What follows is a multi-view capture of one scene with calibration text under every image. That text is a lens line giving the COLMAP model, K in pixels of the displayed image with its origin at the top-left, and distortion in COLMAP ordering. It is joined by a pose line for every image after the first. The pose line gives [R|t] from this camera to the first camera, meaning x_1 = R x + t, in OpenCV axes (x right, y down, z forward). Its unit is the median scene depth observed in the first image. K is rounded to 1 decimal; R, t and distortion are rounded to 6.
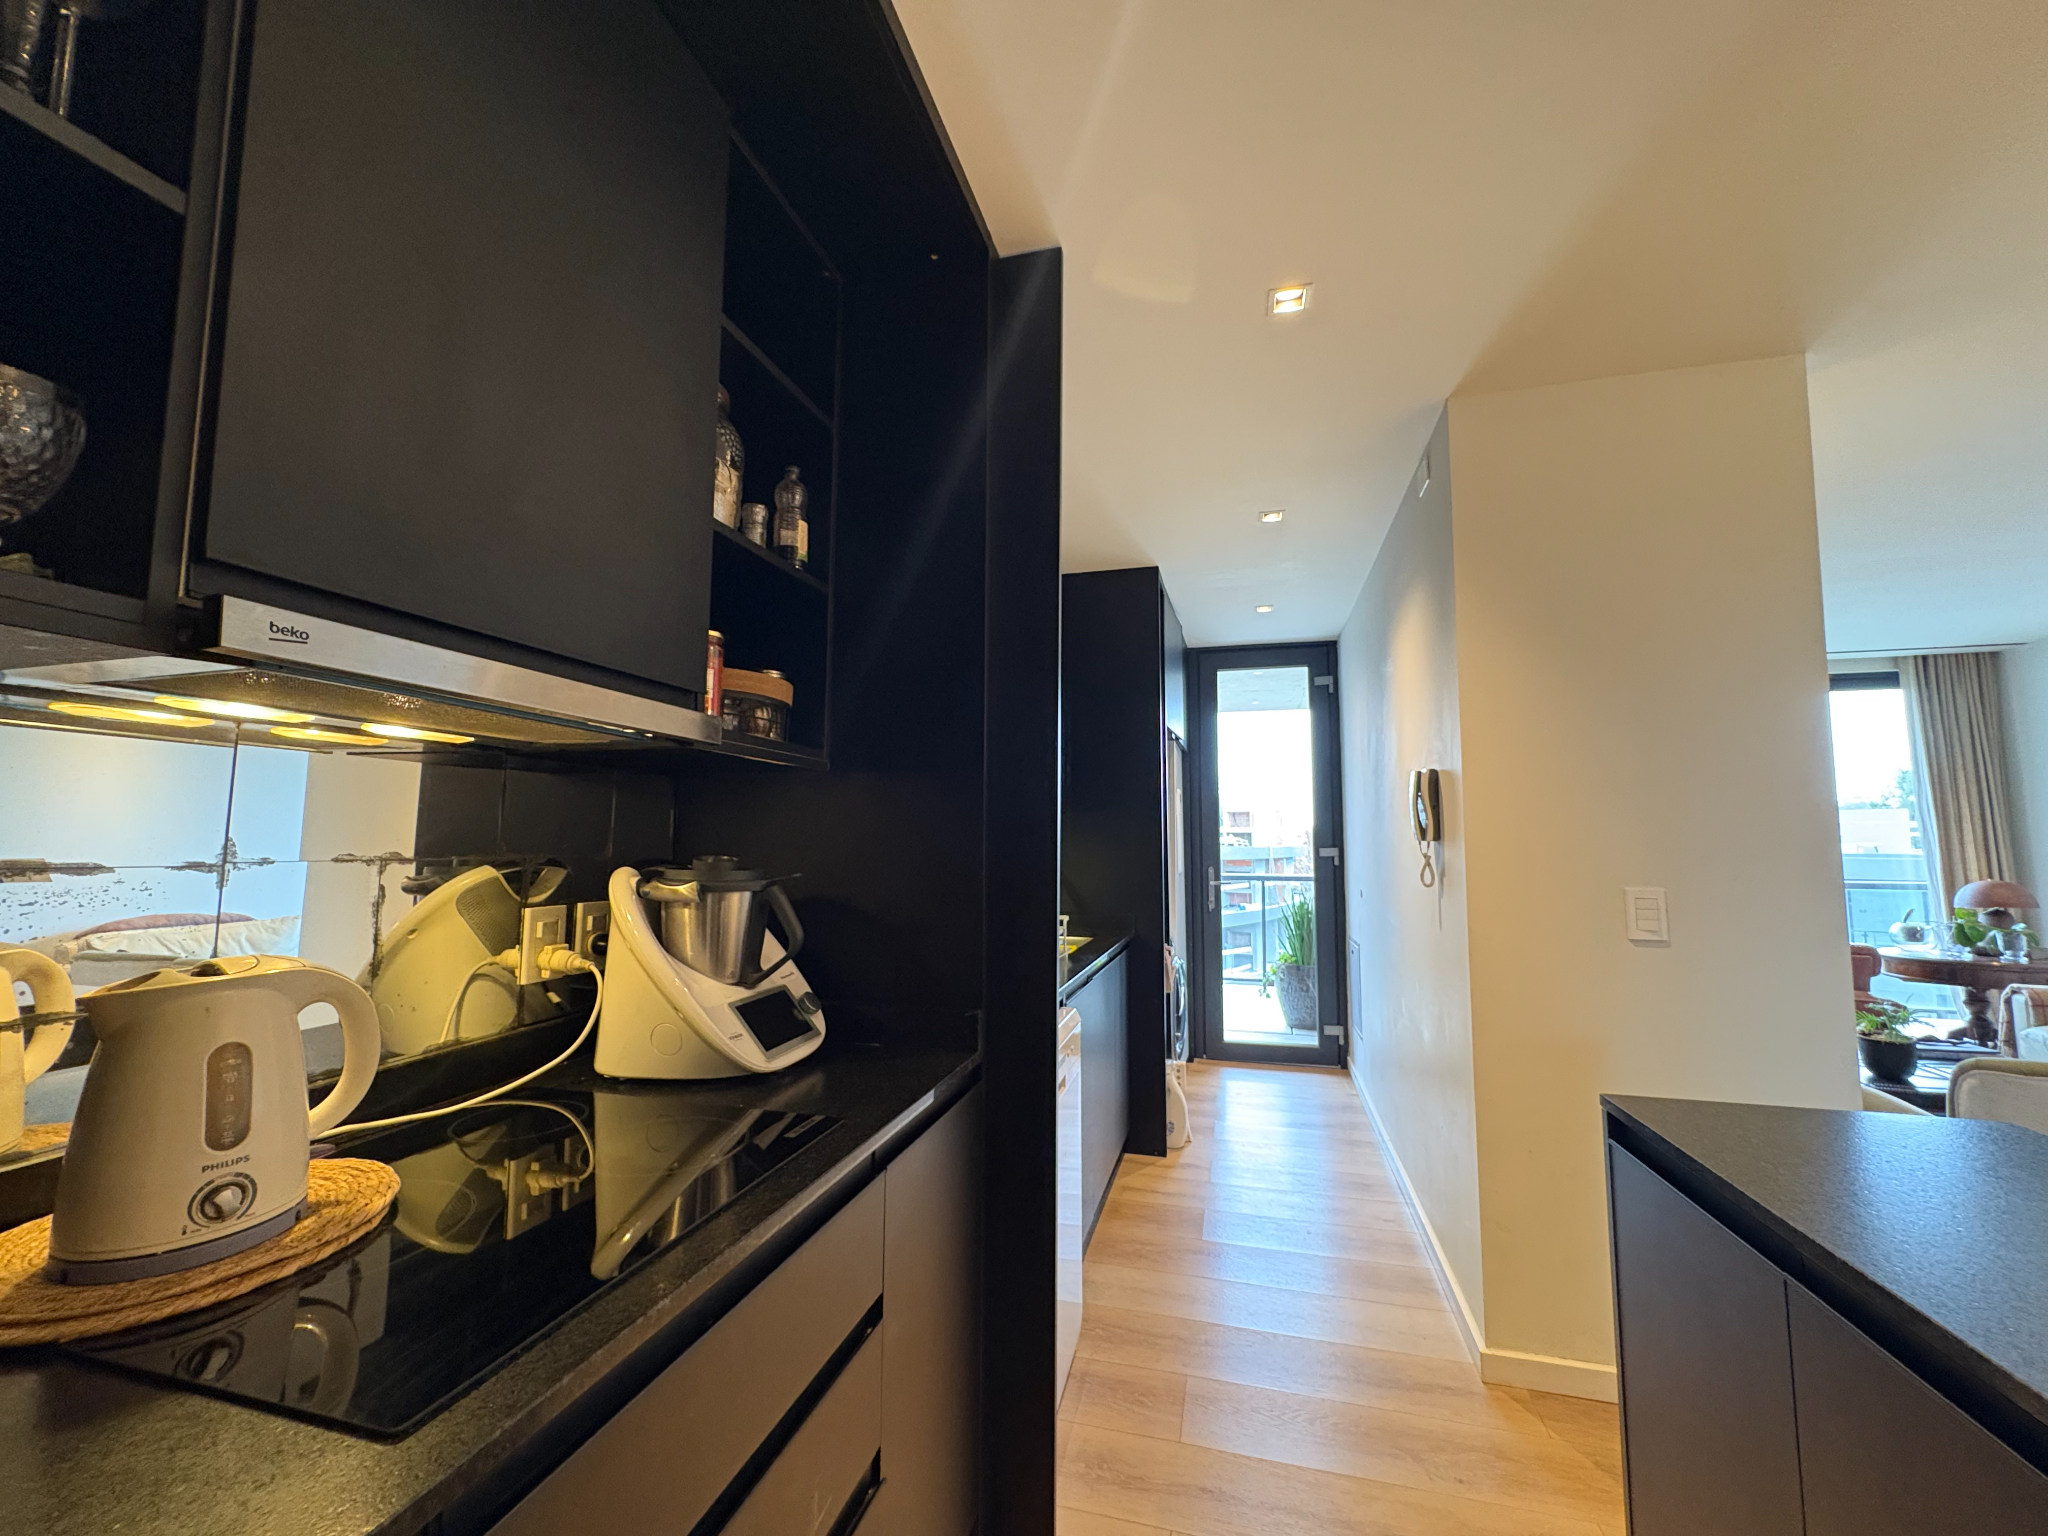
lens RADIAL K [[812.1, 0, 1019.0], [0, 812.1, 765.4], [0, 0, 1]] dist [-0.000586, -0.000752]
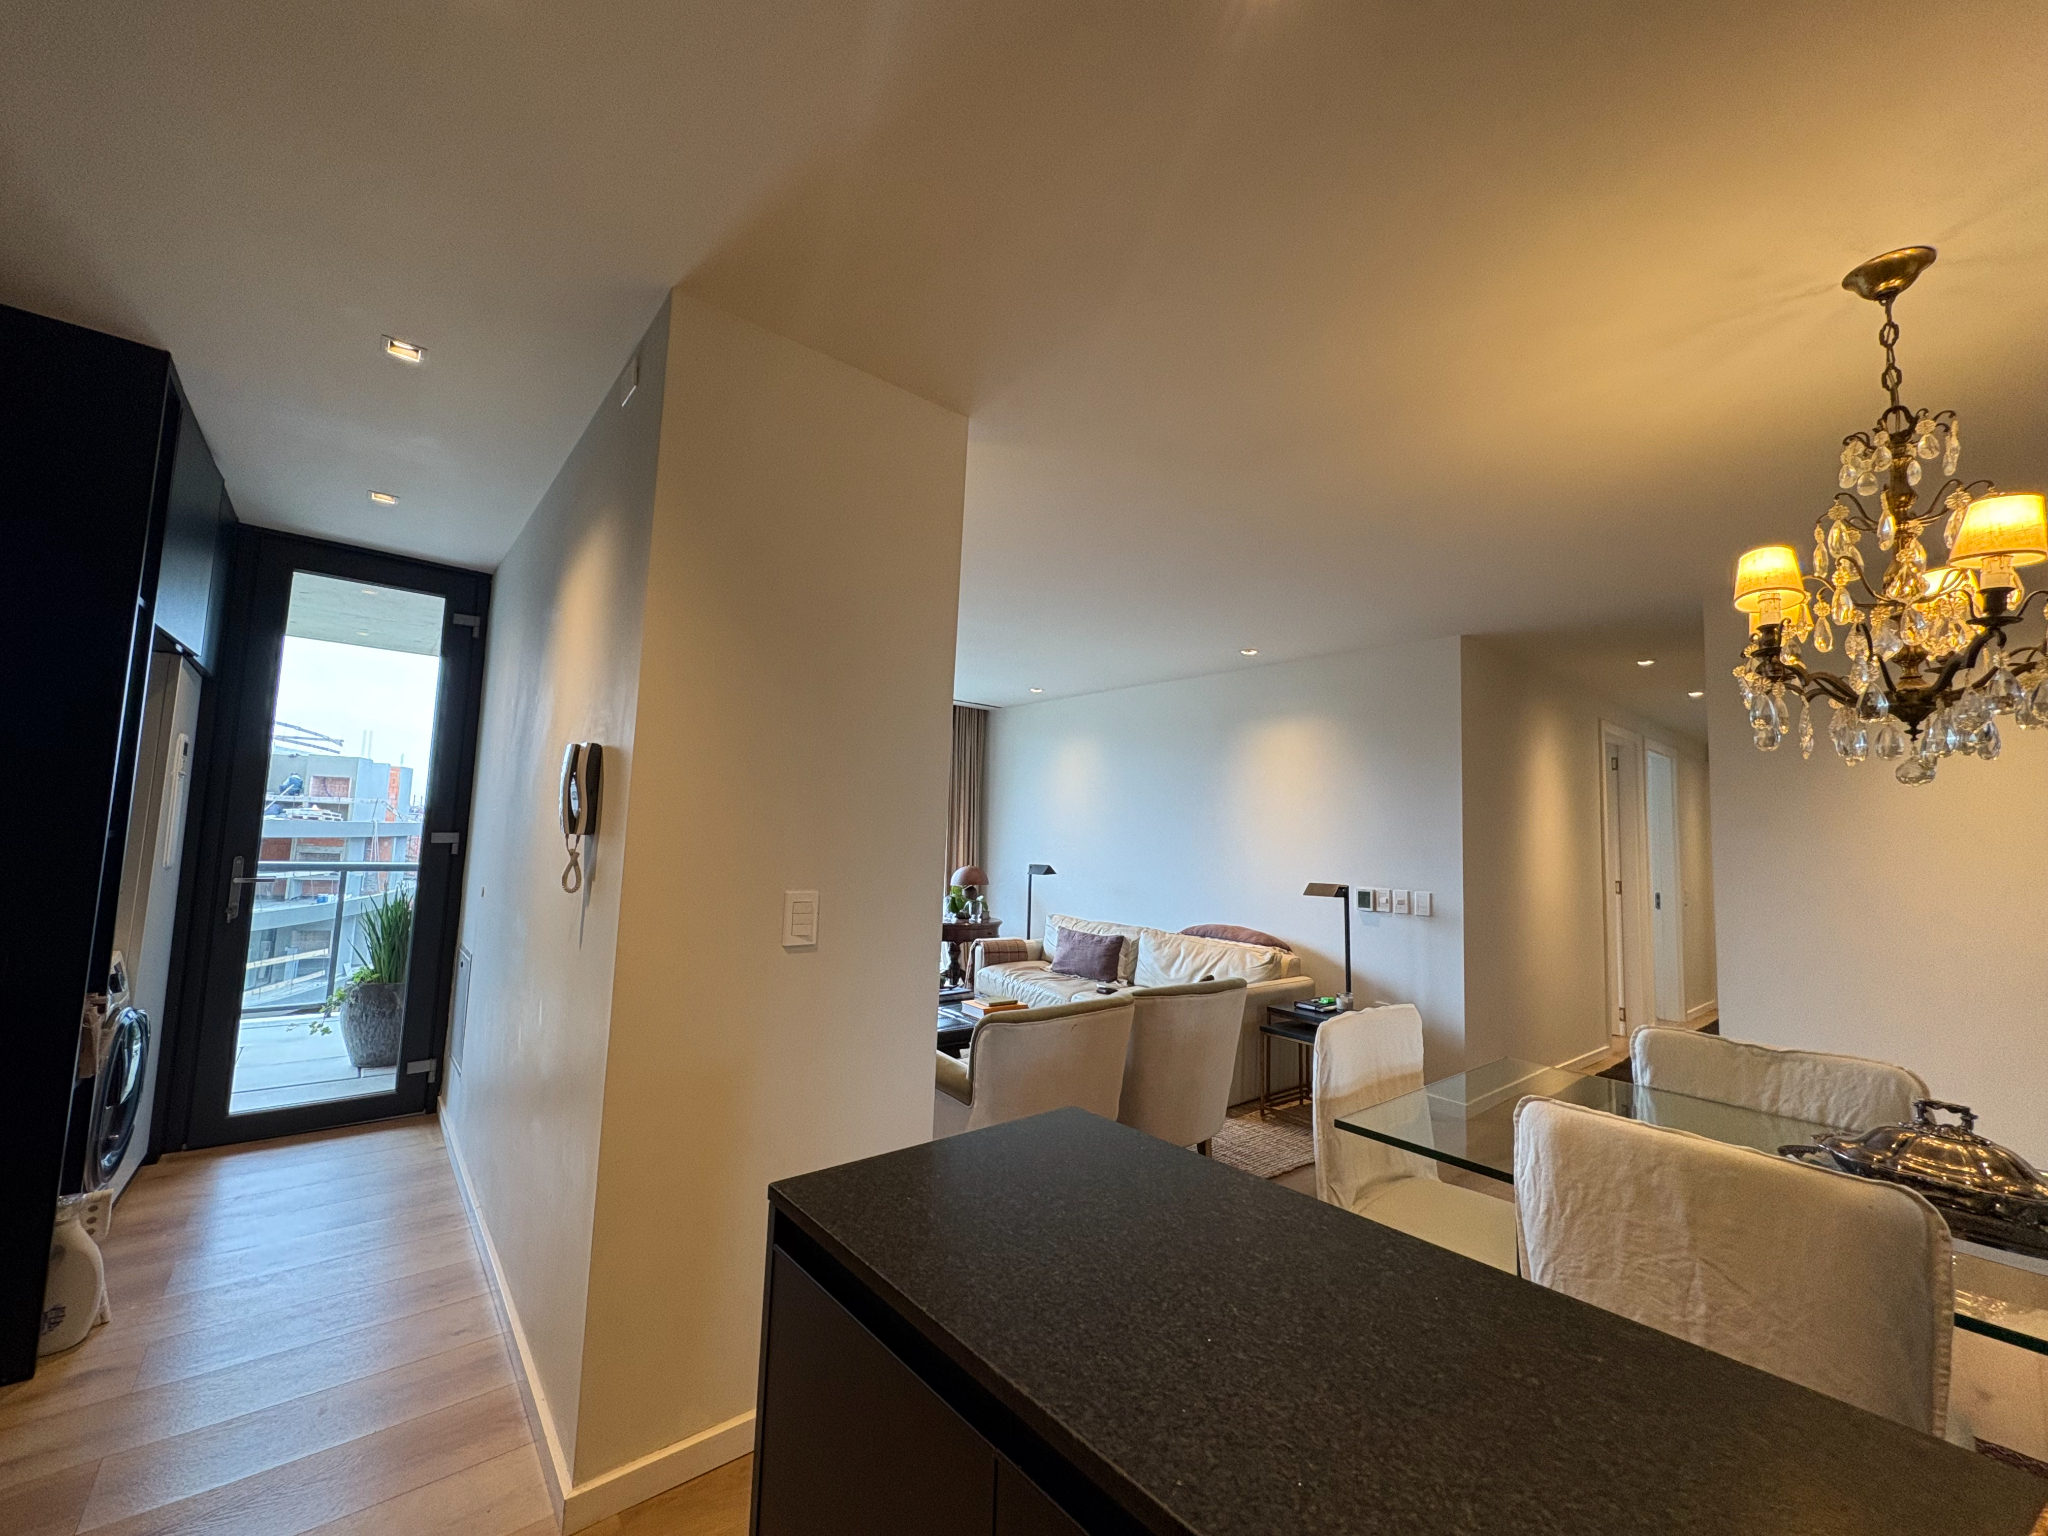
lens RADIAL K [[812.1, 0, 1030.2], [0, 812.1, 773.1], [0, 0, 1]] dist [-0.000586, -0.000752]
pose [[0.560234, 0.085350, 0.823925, 0.059492], [-0.111306, 0.993413, -0.027223, 0.004200], [-0.820822, -0.076456, 0.566044, 0.123484]]
